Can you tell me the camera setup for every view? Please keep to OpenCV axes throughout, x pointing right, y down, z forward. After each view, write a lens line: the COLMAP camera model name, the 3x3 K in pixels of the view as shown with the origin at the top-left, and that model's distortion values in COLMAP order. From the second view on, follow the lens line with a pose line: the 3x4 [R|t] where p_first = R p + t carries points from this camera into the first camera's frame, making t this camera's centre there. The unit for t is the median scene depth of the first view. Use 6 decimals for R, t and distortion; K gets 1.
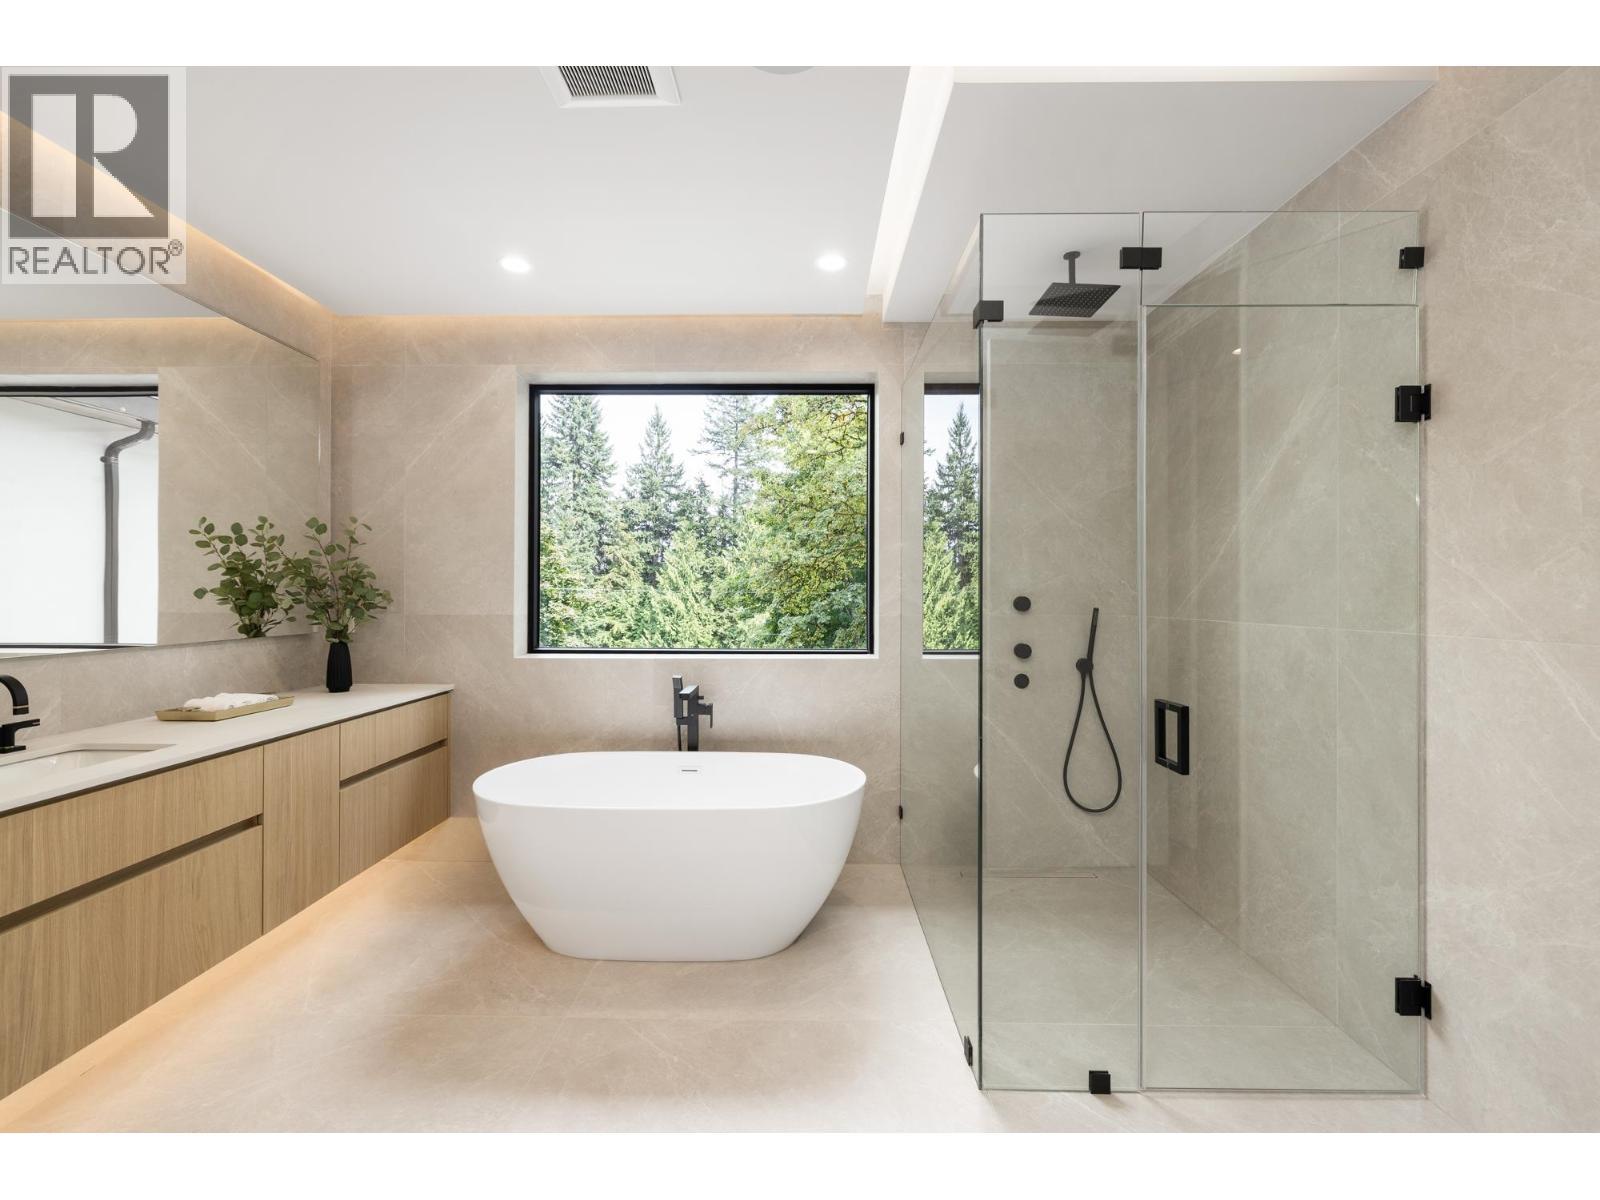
lens RADIAL K [[696.3, 0, 795.9], [0, 696.3, 593.9], [0, 0, 1]] dist [0.001786, 0.000698]
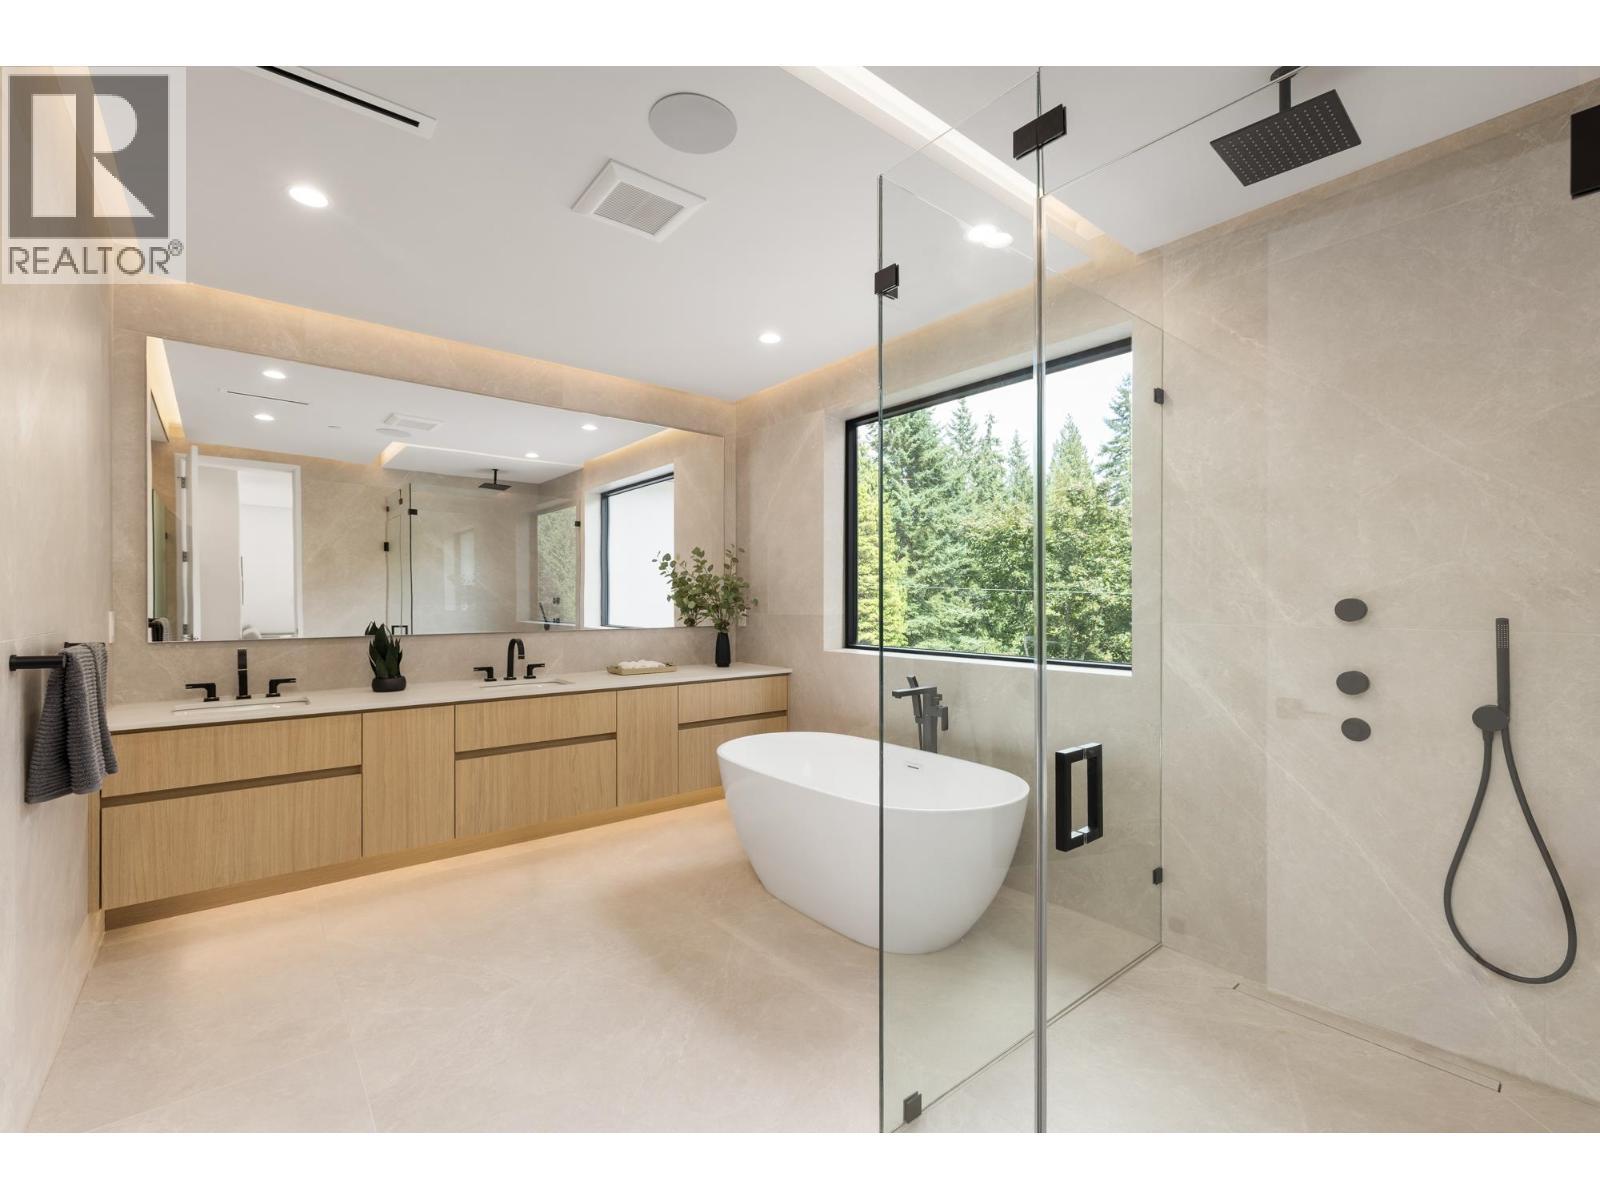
lens RADIAL K [[696.3, 0, 786.1], [0, 696.3, 602.0], [0, 0, 1]] dist [0.001786, 0.000698]
pose [[0.631116, -0.000005, -0.775689, 0.524948], [0.002306, 0.999996, 0.001870, 0.004698], [0.775685, -0.002969, 0.631113, 0.193998]]
